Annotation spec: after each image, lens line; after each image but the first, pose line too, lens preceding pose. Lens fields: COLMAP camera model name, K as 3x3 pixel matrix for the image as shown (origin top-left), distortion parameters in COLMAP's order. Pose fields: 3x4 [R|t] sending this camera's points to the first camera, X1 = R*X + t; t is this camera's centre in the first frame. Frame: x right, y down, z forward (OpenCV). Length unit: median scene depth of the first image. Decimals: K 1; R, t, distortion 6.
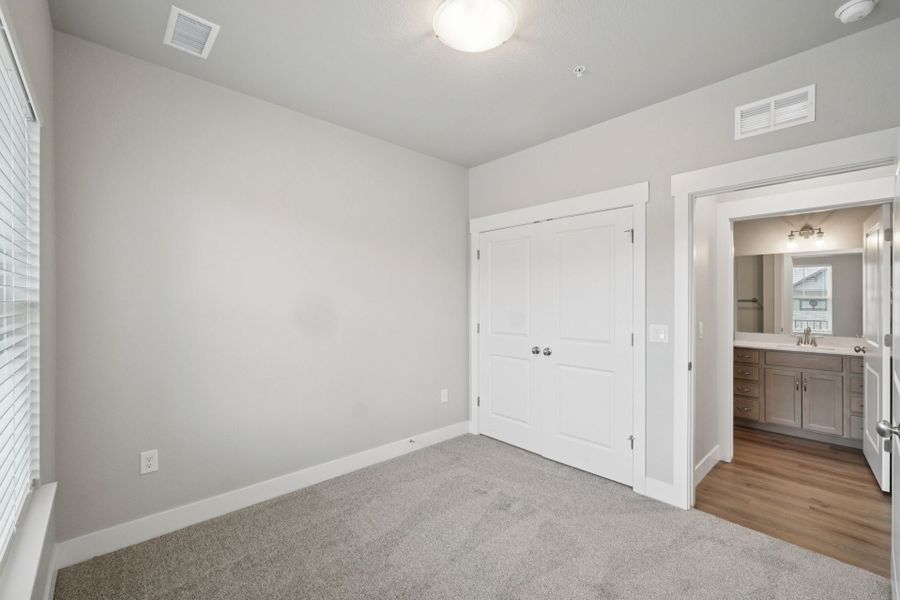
lens RADIAL K [[382.8, 0, 449.9], [0, 382.8, 299.5], [0, 0, 1]] dist [-0.000813, 0.001152]
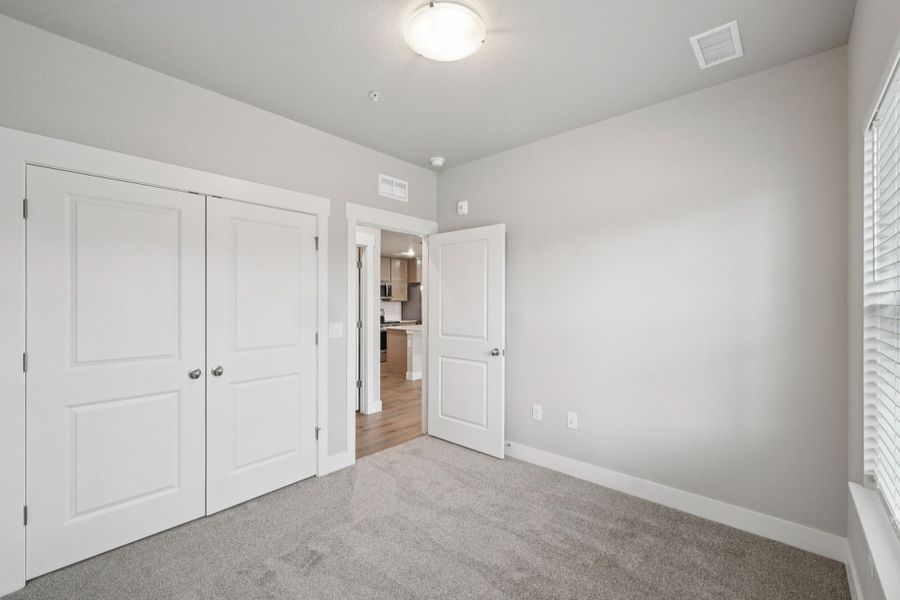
lens RADIAL K [[382.8, 0, 449.9], [0, 382.8, 299.5], [0, 0, 1]] dist [-0.000813, 0.001152]
pose [[-0.098695, 0.006315, 0.995098, -0.671817], [0.004339, 0.999973, -0.005916, 0.002395], [-0.995108, 0.003733, -0.098720, 0.763430]]
